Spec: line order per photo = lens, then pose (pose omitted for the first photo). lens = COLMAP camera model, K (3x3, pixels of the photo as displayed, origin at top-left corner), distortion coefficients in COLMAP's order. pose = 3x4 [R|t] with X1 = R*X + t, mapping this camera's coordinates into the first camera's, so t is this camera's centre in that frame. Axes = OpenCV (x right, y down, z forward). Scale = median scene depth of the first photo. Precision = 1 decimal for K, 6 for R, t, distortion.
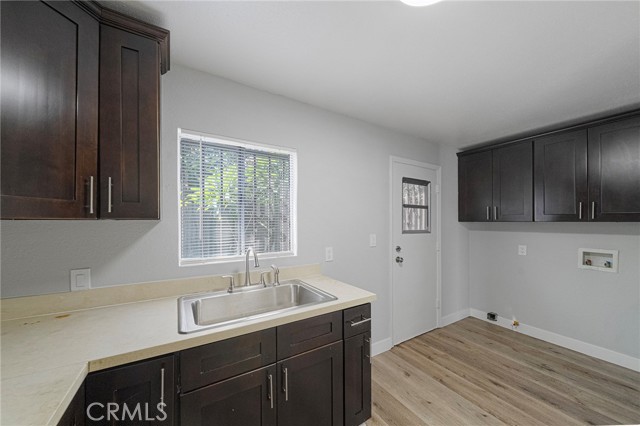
lens RADIAL K [[232.0, 0, 322.7], [0, 232.0, 219.5], [0, 0, 1]] dist [-0.001828, -0.000103]
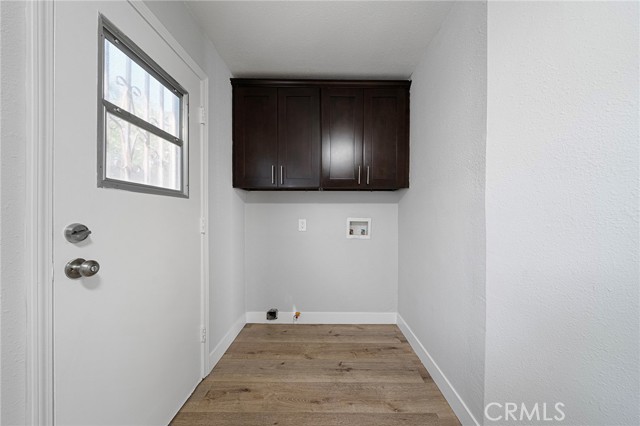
lens RADIAL K [[219.7, 0, 317.2], [0, 219.7, 212.9], [0, 0, 1]] dist [-0.003652, -0.000138]
pose [[0.558298, -0.001980, 0.829638, 0.251805], [-0.002508, 0.999989, 0.004075, 0.094096], [-0.829637, -0.004356, 0.558287, 0.557718]]
